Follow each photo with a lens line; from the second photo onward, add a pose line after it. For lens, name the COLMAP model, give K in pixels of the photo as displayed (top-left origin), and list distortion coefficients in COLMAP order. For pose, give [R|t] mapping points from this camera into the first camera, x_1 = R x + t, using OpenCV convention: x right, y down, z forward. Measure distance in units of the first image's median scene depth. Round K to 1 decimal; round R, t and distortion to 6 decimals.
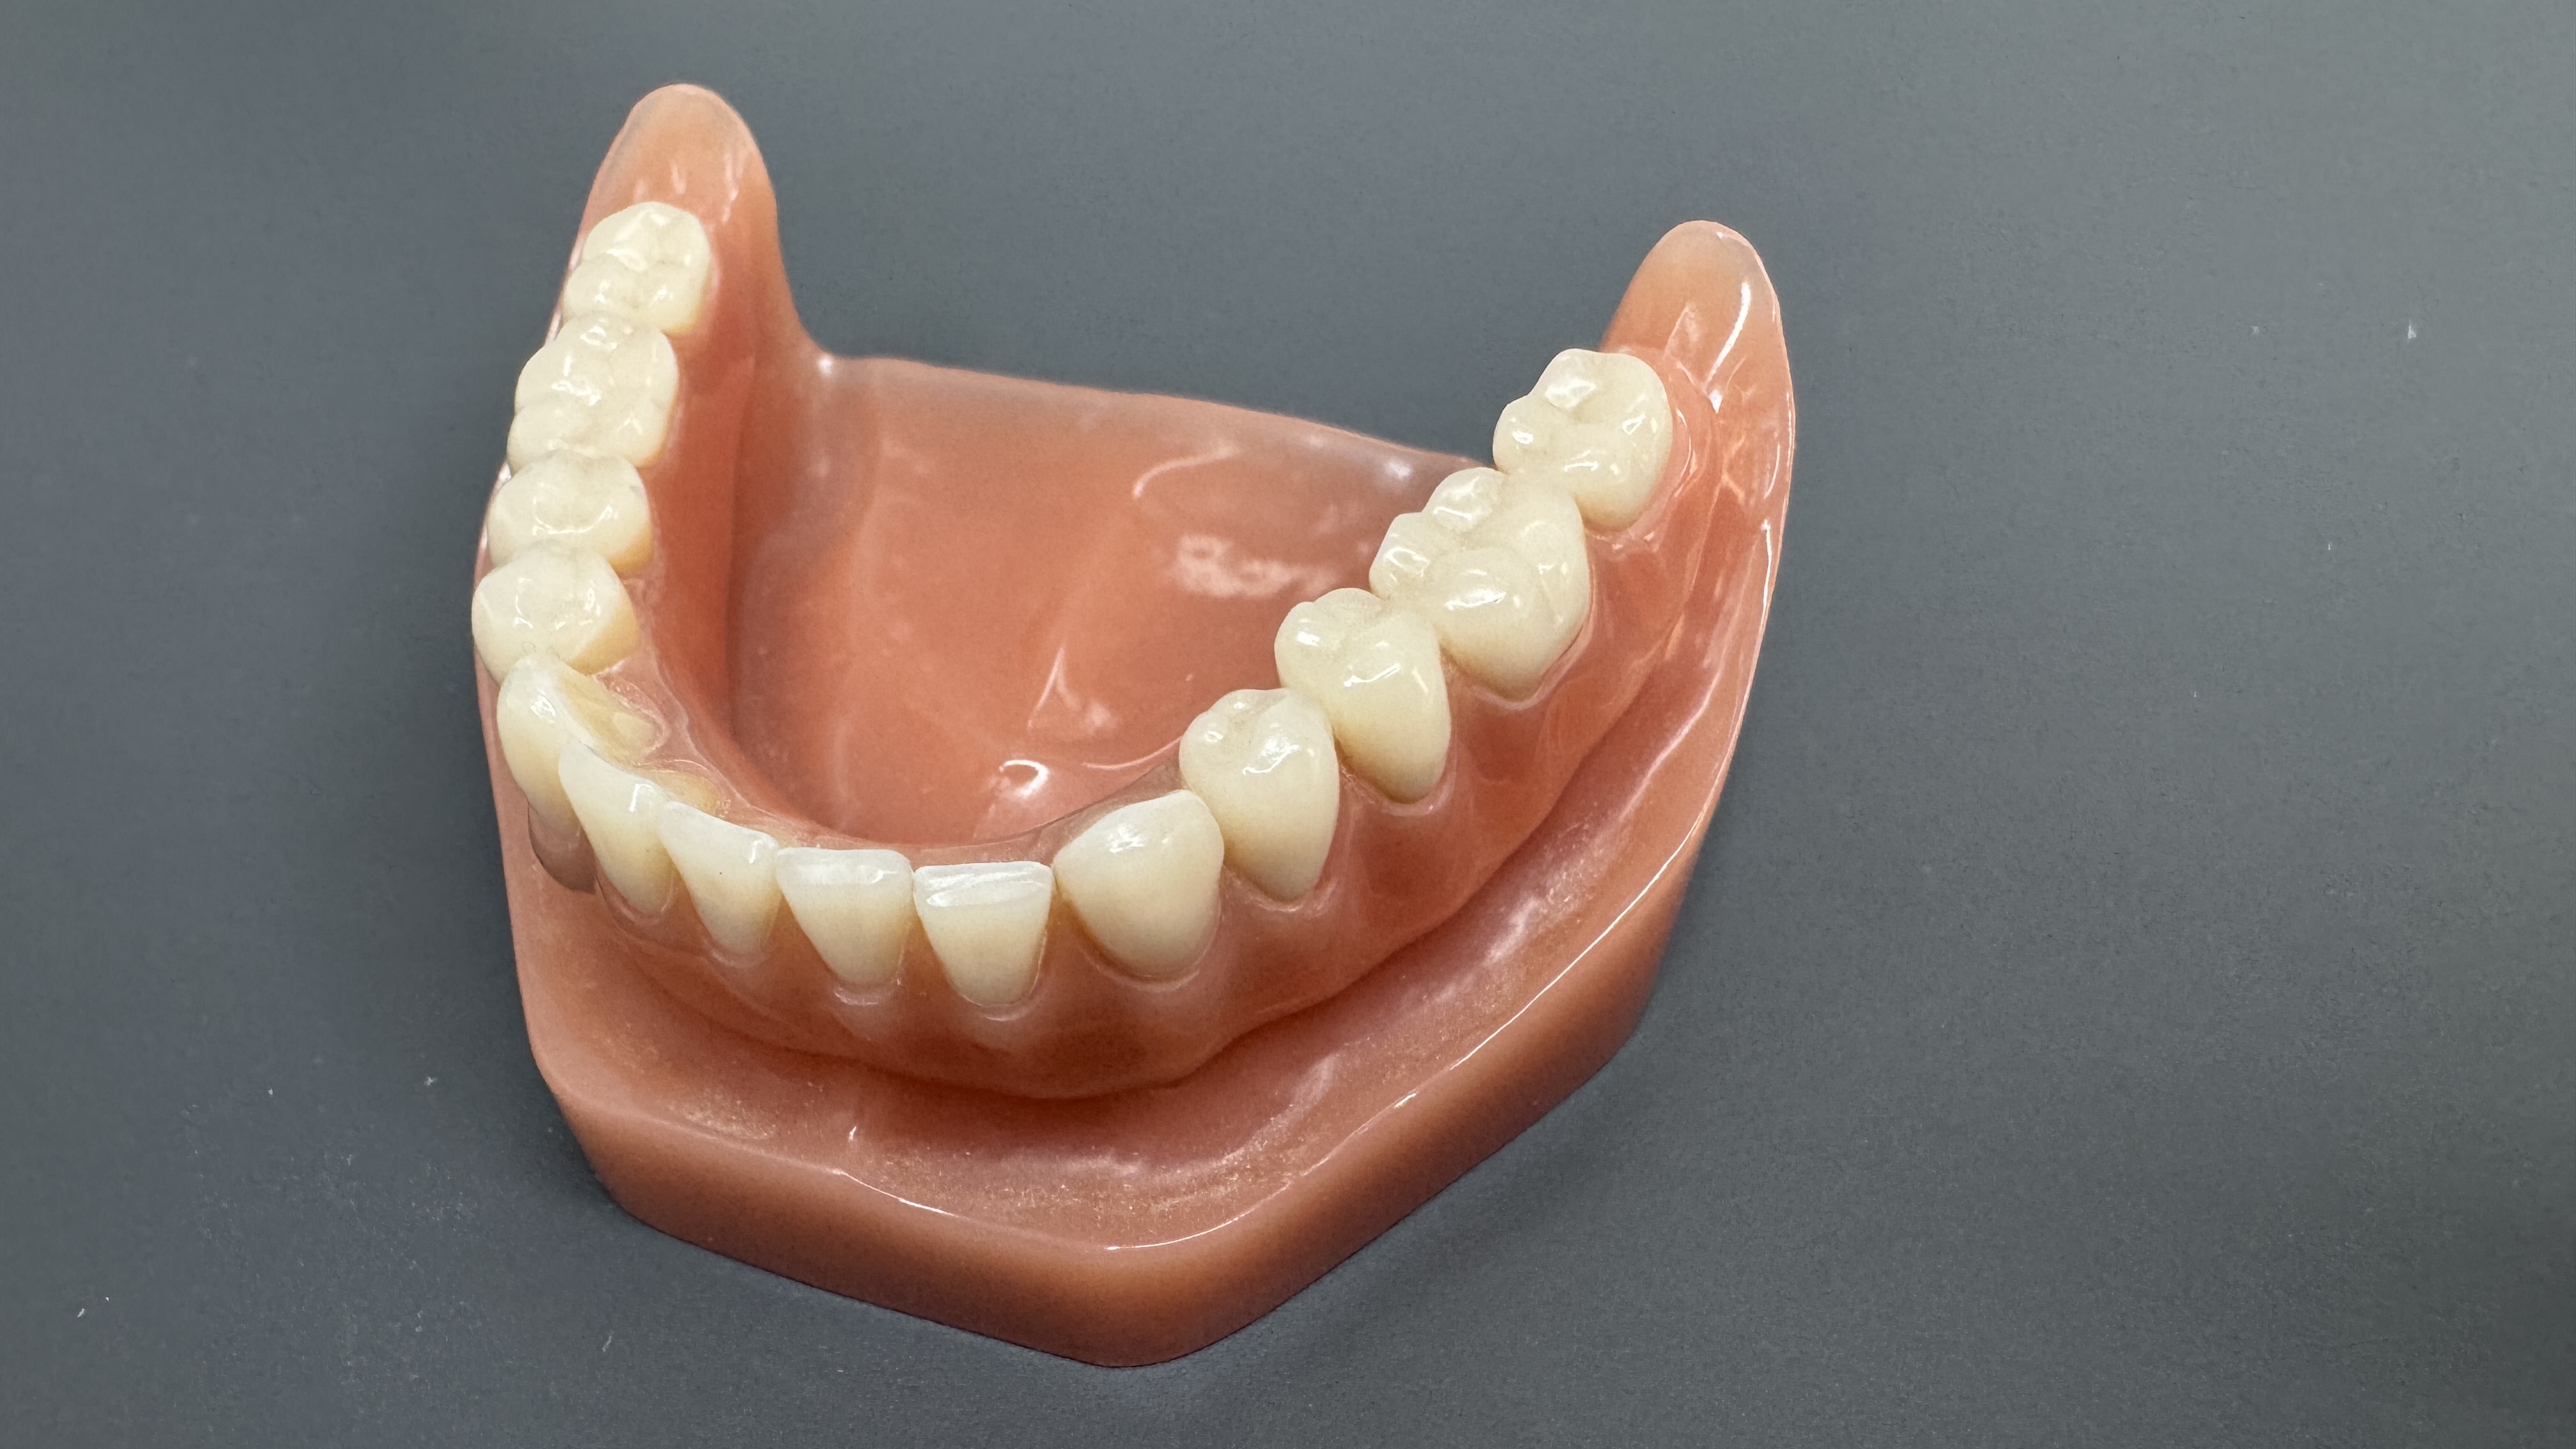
lens RADIAL K [[1888.7, 0, 1288.0], [0, 1888.7, 724.5], [0, 0, 1]] dist [-0.034033, -0.000929]
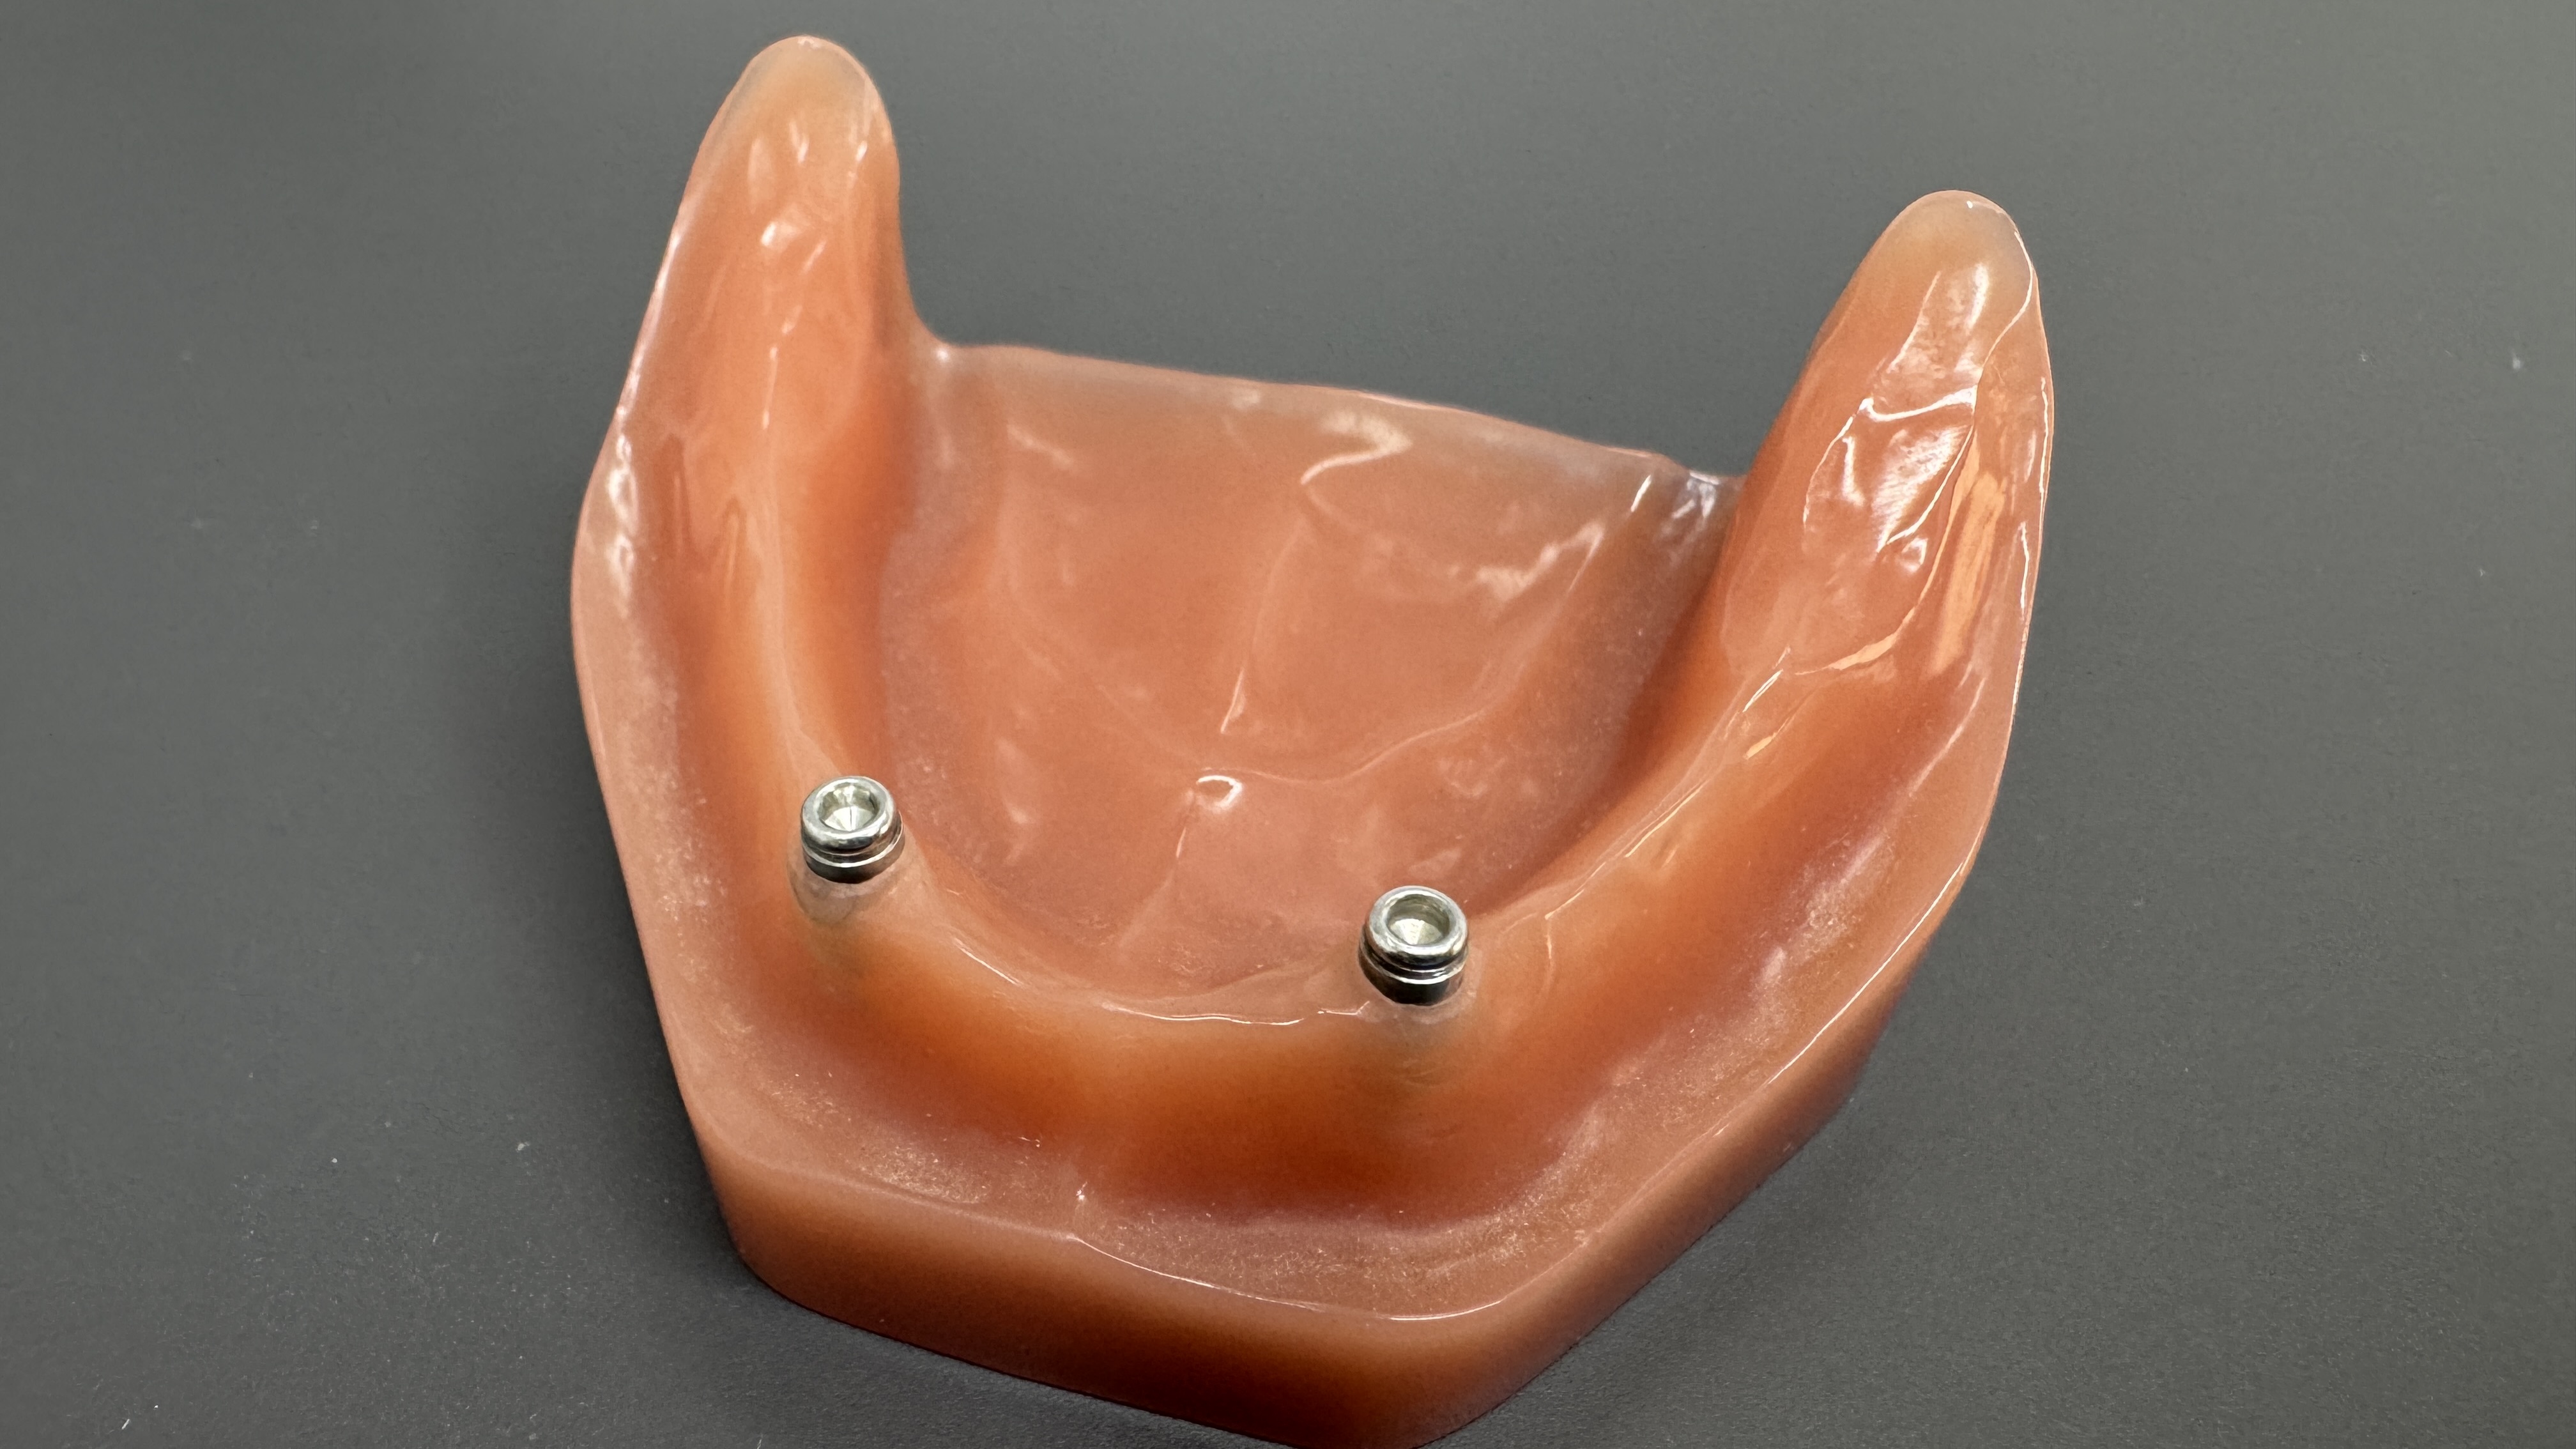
lens RADIAL K [[1888.7, 0, 1288.0], [0, 1888.7, 724.5], [0, 0, 1]] dist [-0.034033, -0.000929]
pose [[0.998093, -0.000669, 0.061733, -0.168394], [0.003104, 0.999221, -0.039344, 0.032033], [-0.061658, 0.039461, 0.997317, 0.108033]]
